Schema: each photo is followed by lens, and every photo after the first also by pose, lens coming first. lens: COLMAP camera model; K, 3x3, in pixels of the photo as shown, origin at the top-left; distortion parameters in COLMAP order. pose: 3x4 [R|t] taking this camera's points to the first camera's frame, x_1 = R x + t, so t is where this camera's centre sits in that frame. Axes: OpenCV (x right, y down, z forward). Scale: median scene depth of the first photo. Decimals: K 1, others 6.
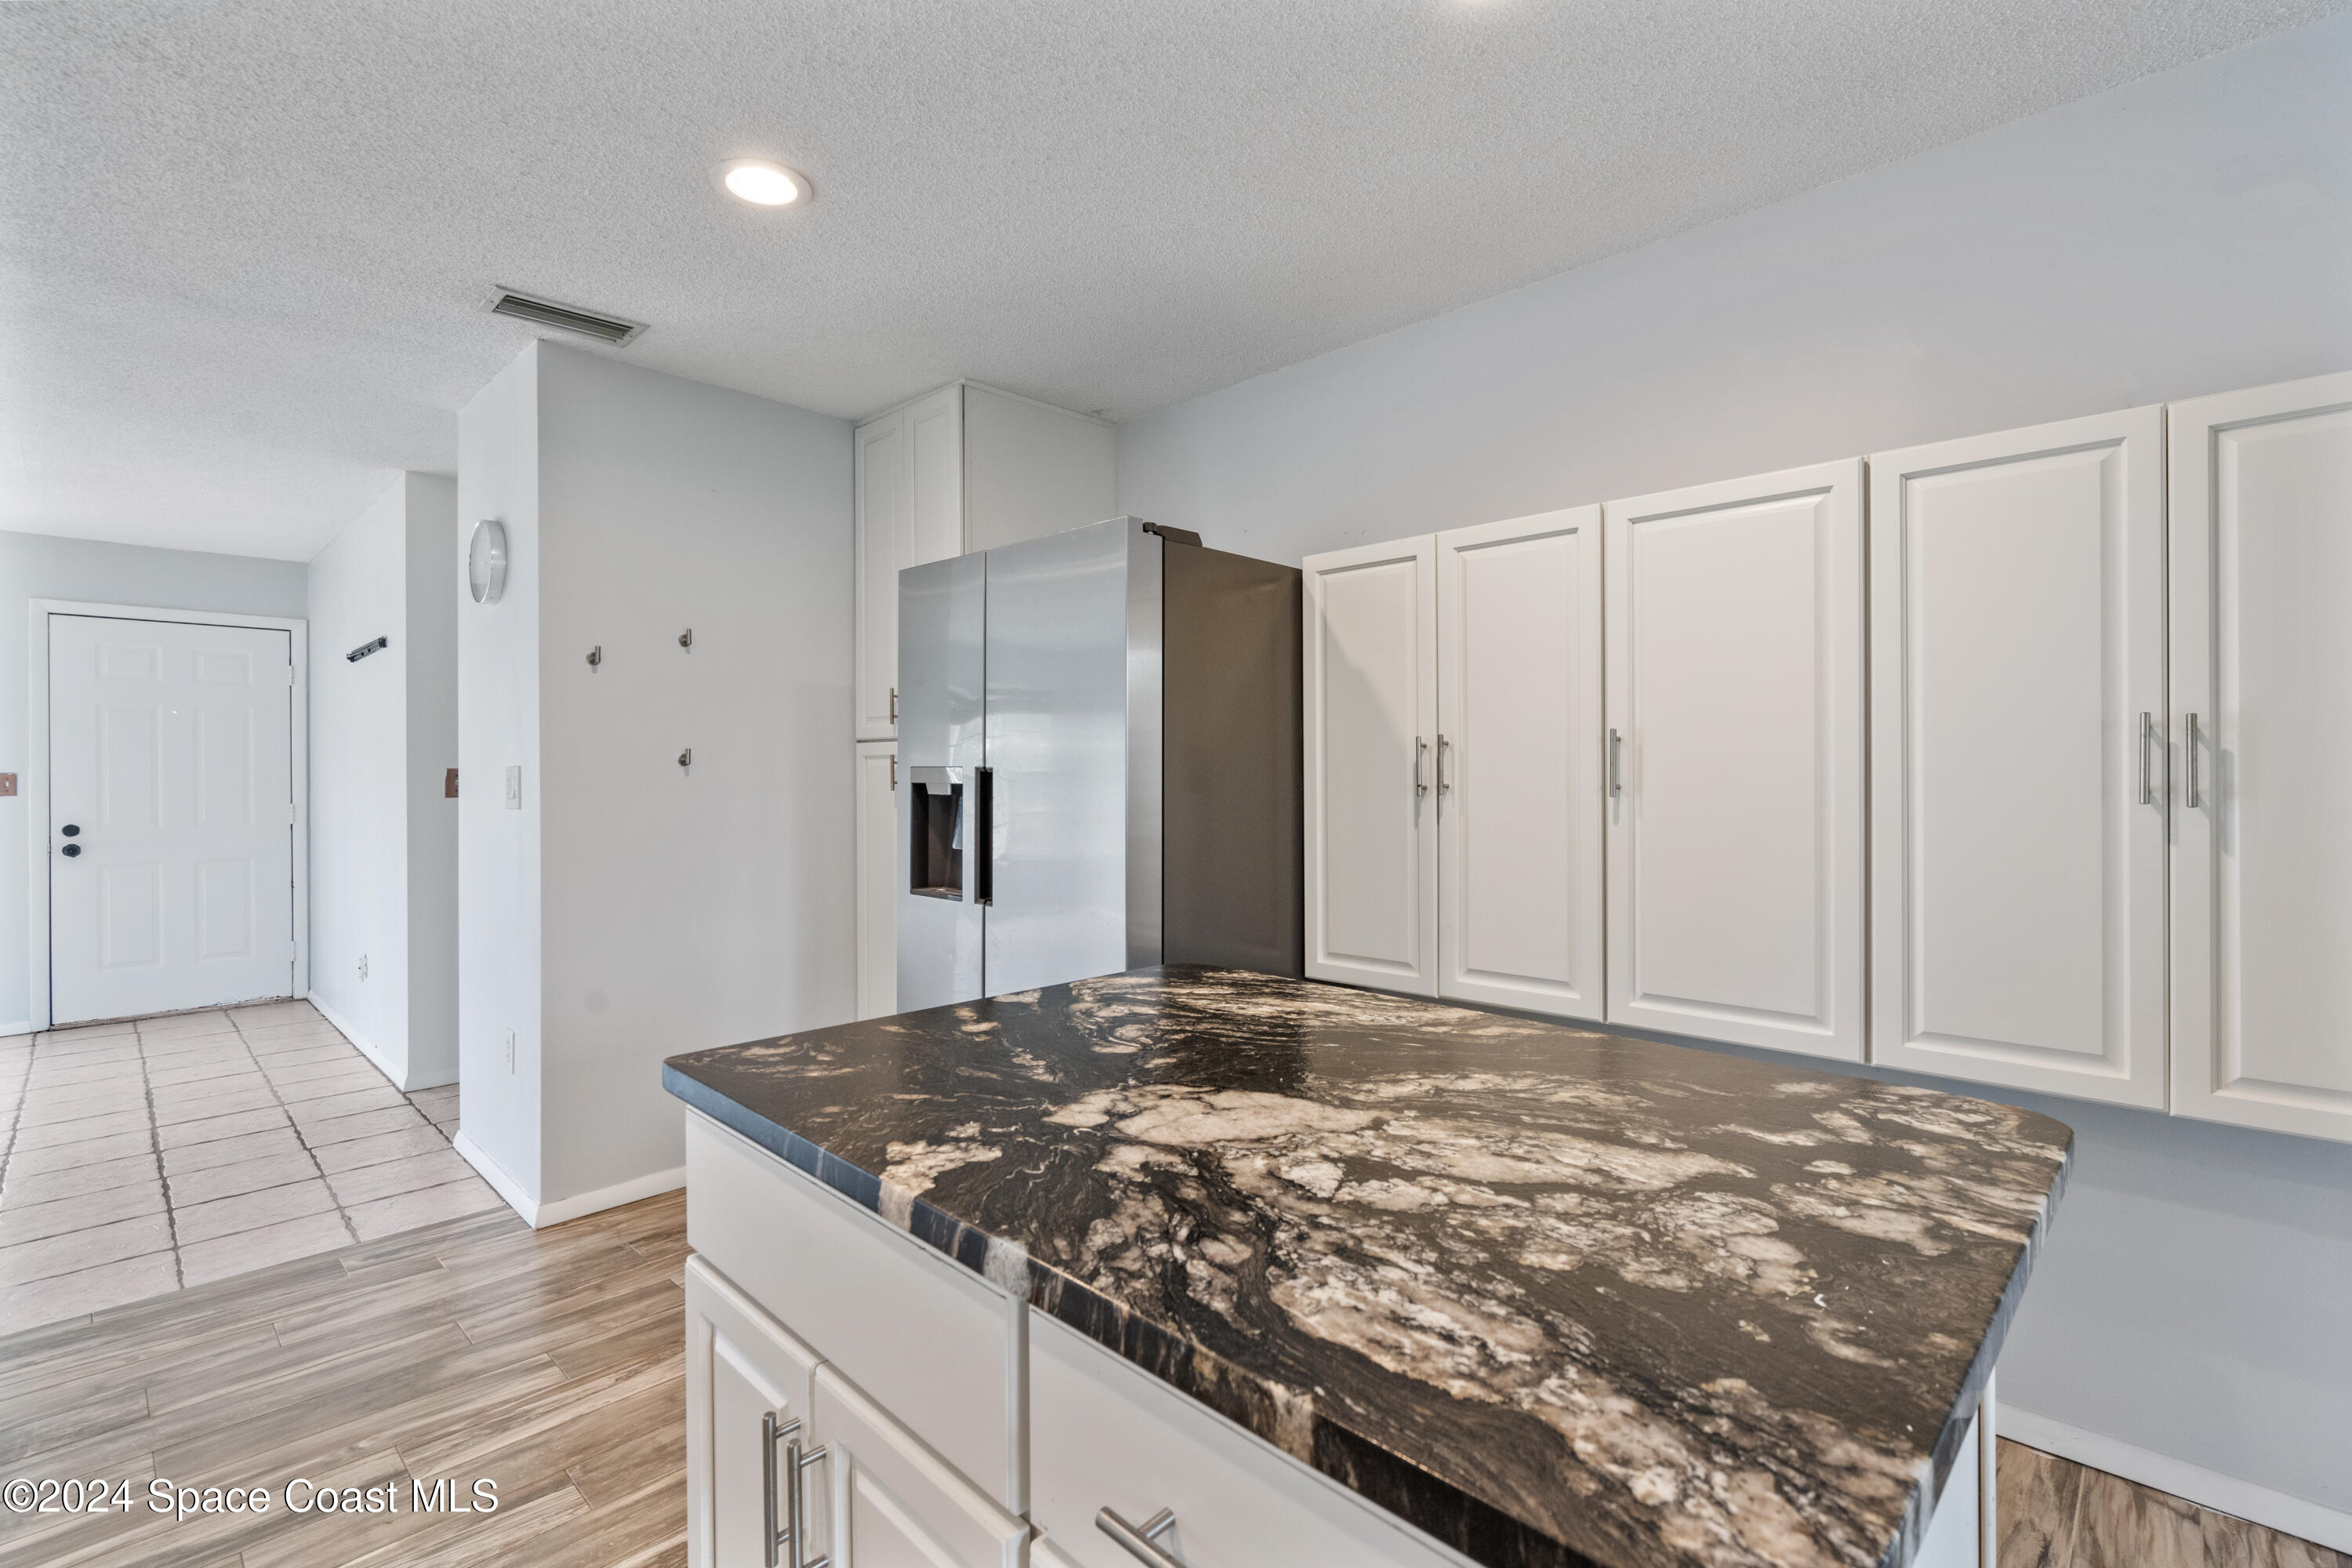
lens RADIAL K [[1067.2, 0, 1183.2], [0, 1067.2, 780.2], [0, 0, 1]] dist [-0.002707, 0.001766]
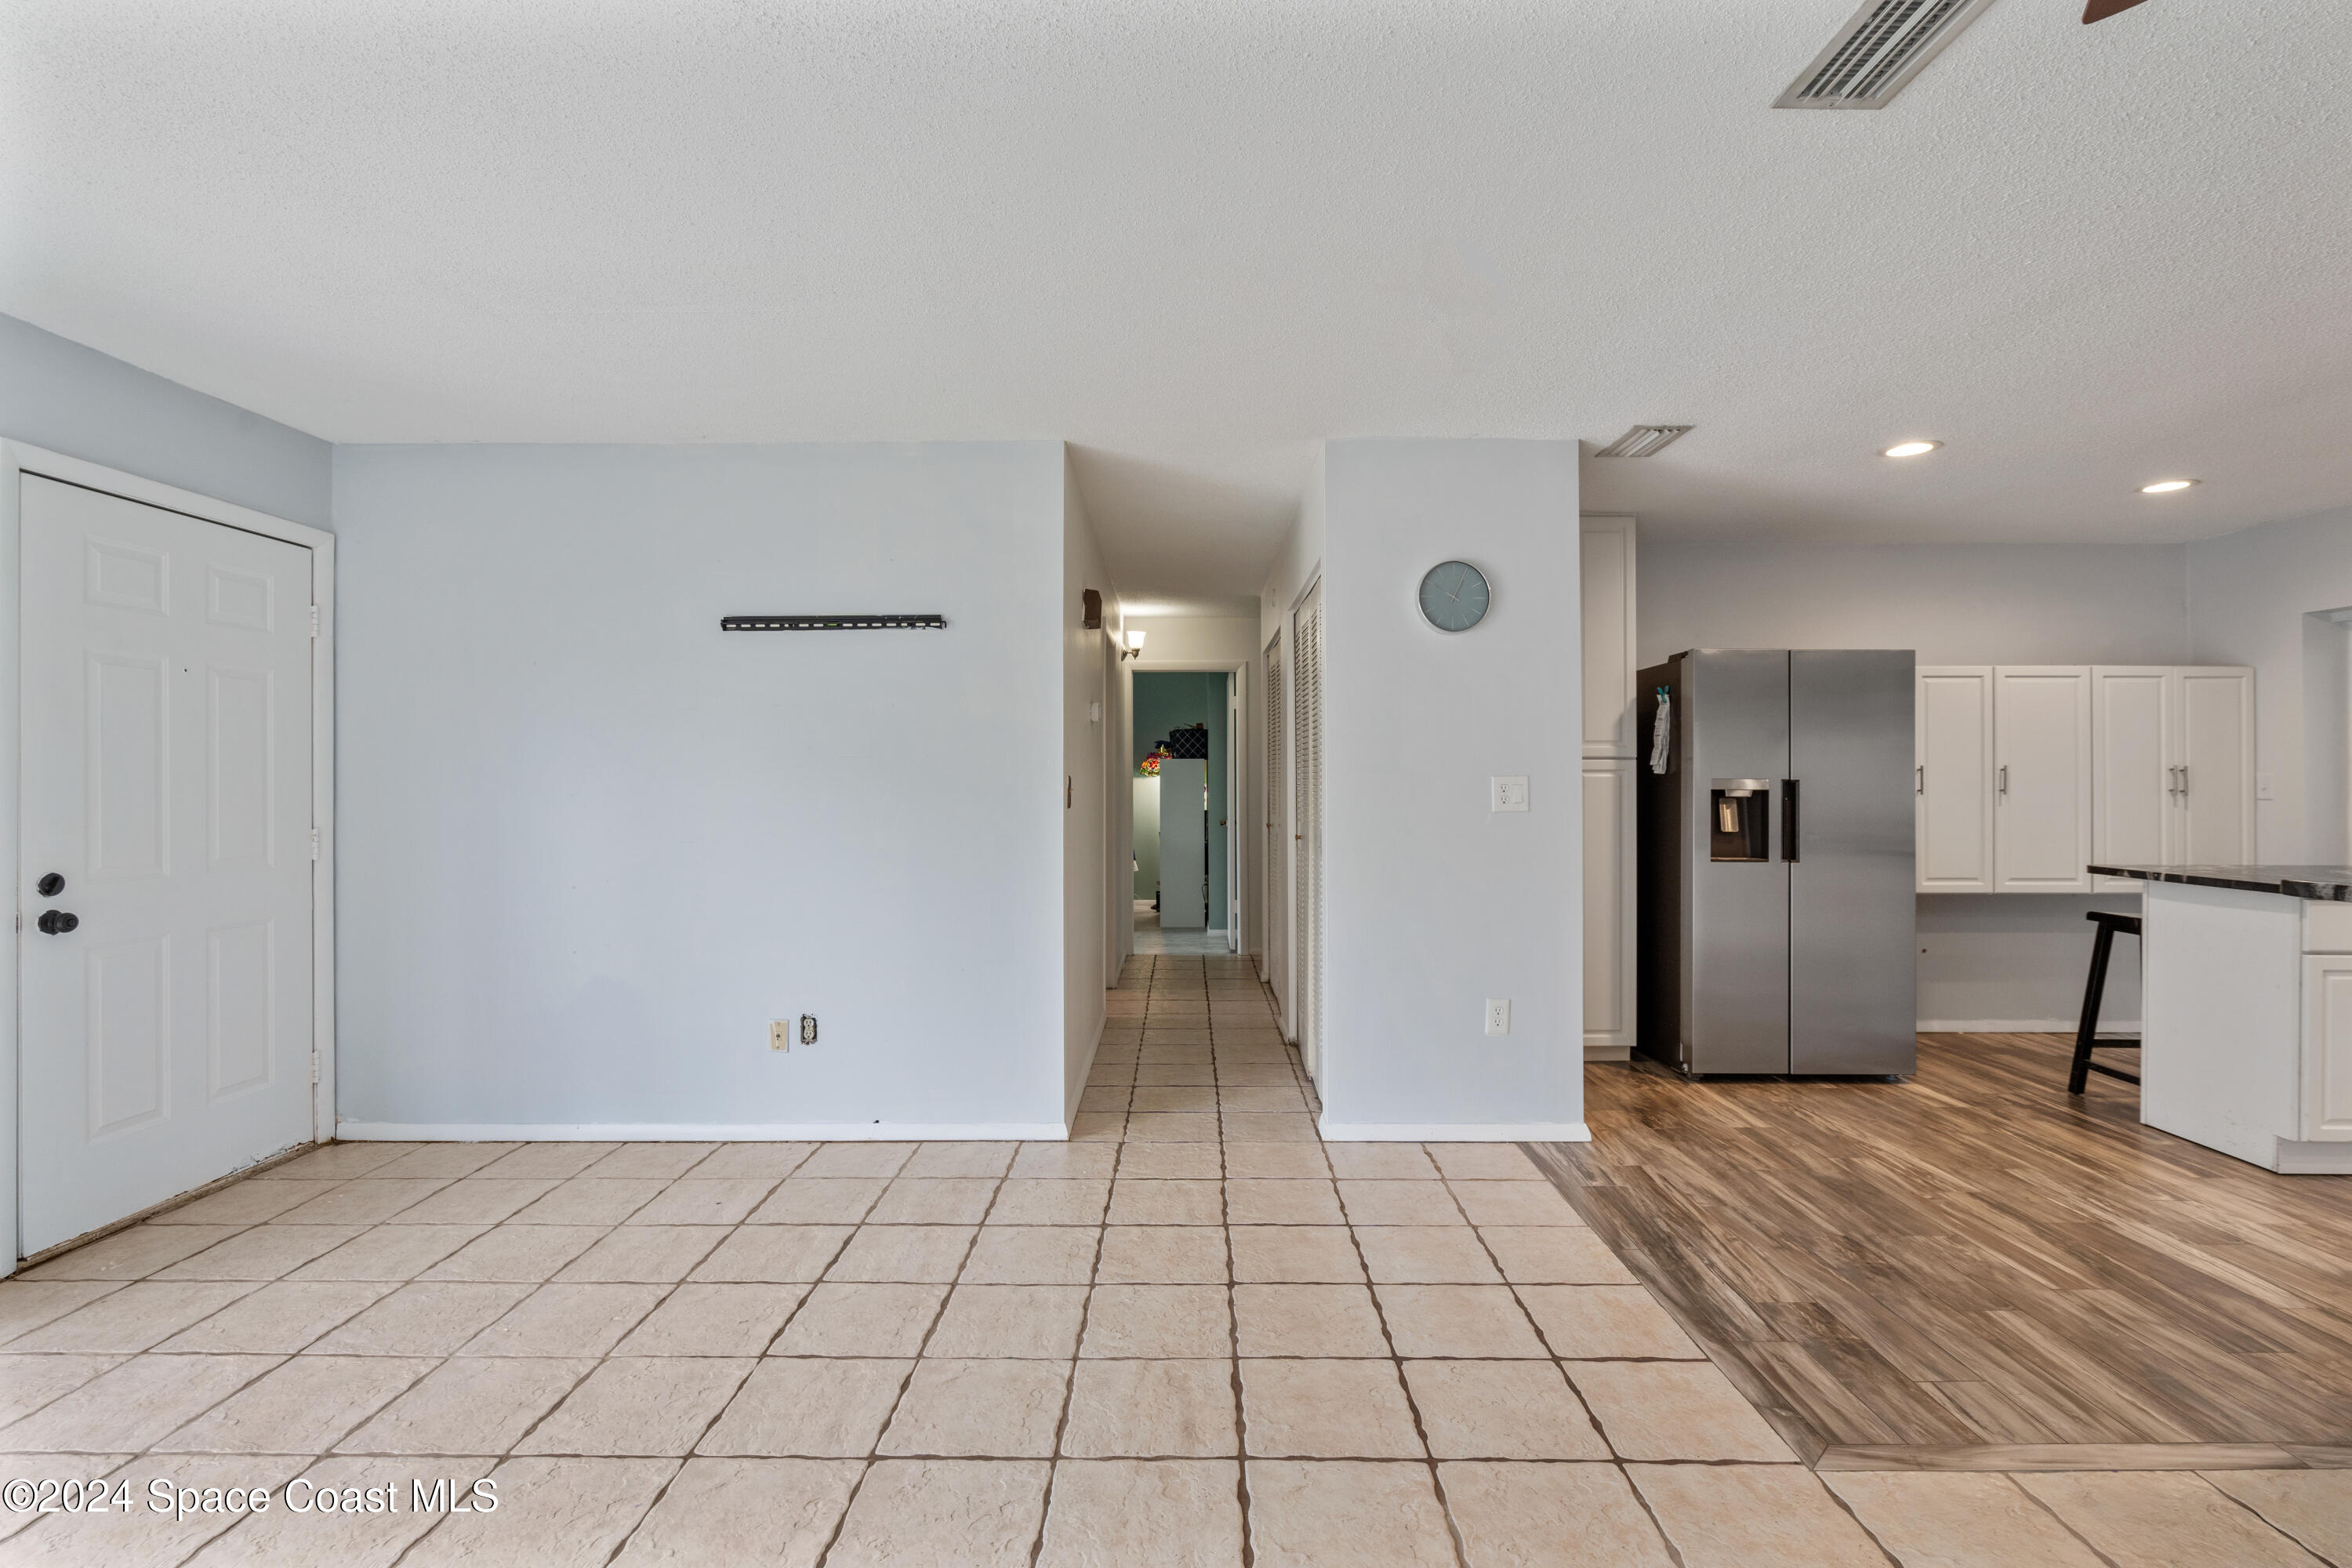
lens RADIAL K [[1067.2, 0, 1184.5], [0, 1067.2, 776.9], [0, 0, 1]] dist [-0.002707, 0.001766]
pose [[0.720938, 0.007650, 0.692958, -1.988666], [0.002450, 0.999905, -0.013588, 0.004194], [-0.692995, 0.011494, 0.720850, 0.448011]]
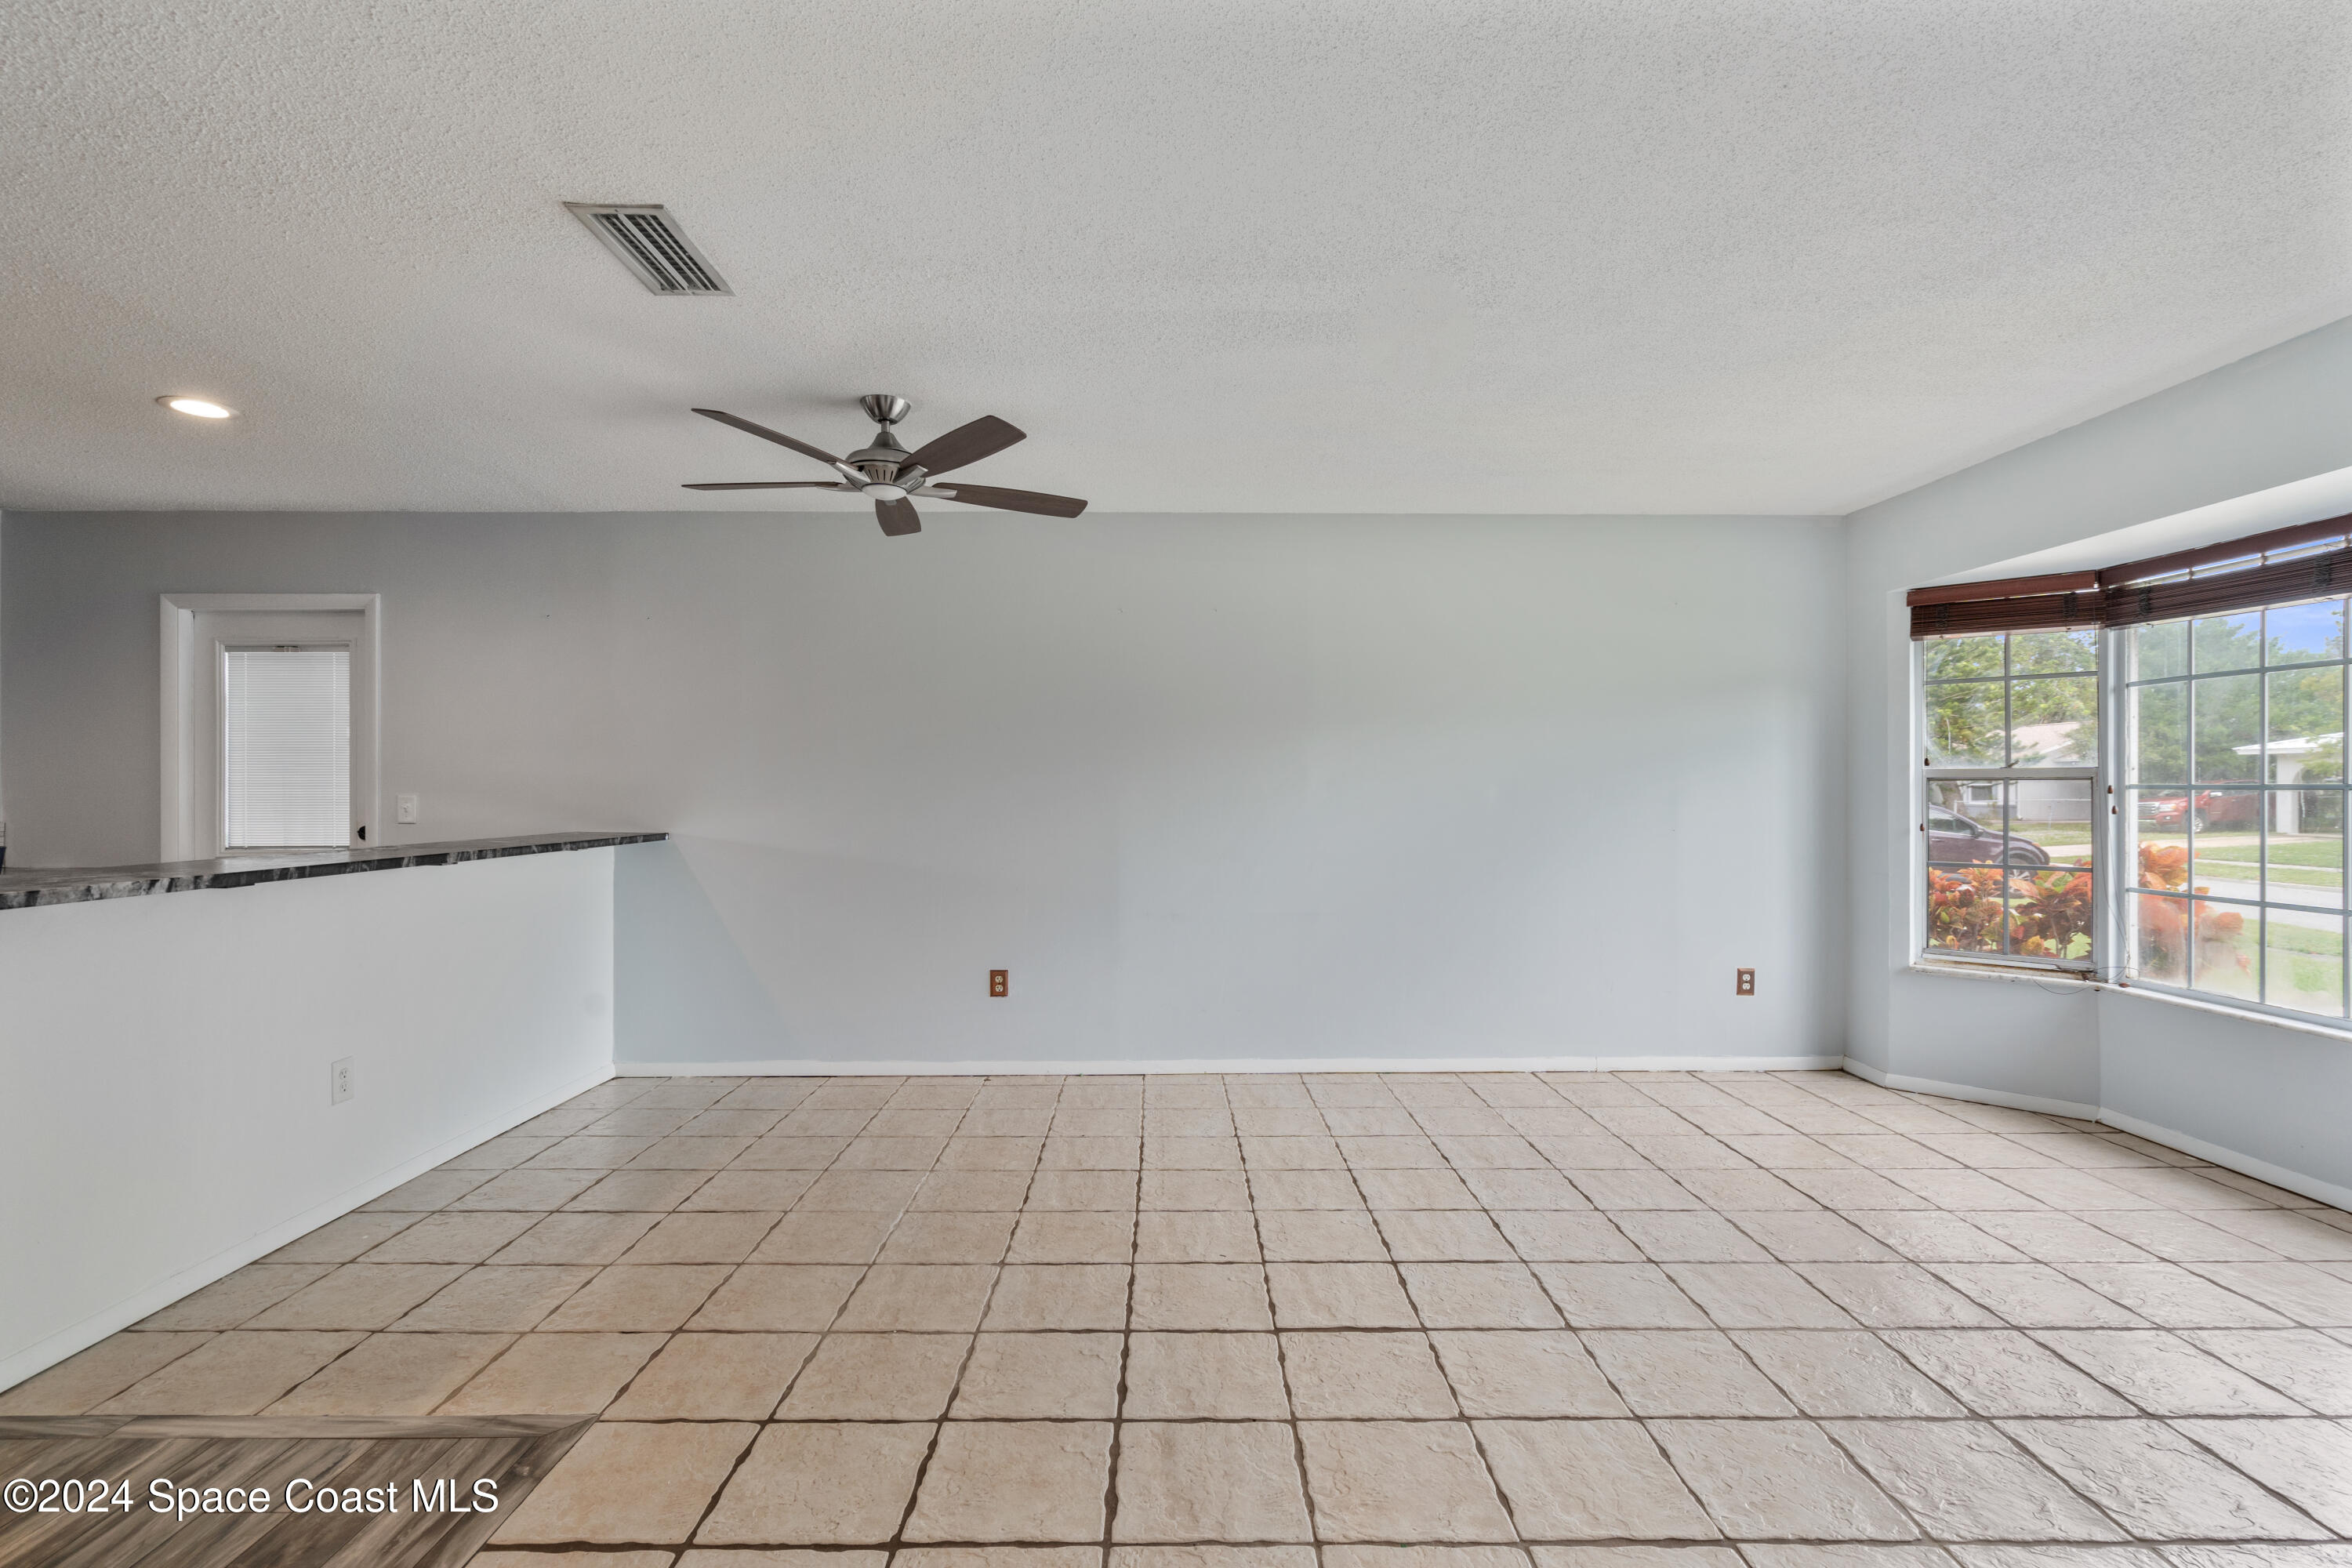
lens RADIAL K [[1067.2, 0, 1177.9], [0, 1067.2, 782.5], [0, 0, 1]] dist [-0.002707, 0.001766]
pose [[-0.712096, 0.001164, -0.702081, -0.927209], [-0.000083, 0.999998, 0.001742, -0.006352], [0.702082, 0.001299, -0.712095, 1.545614]]
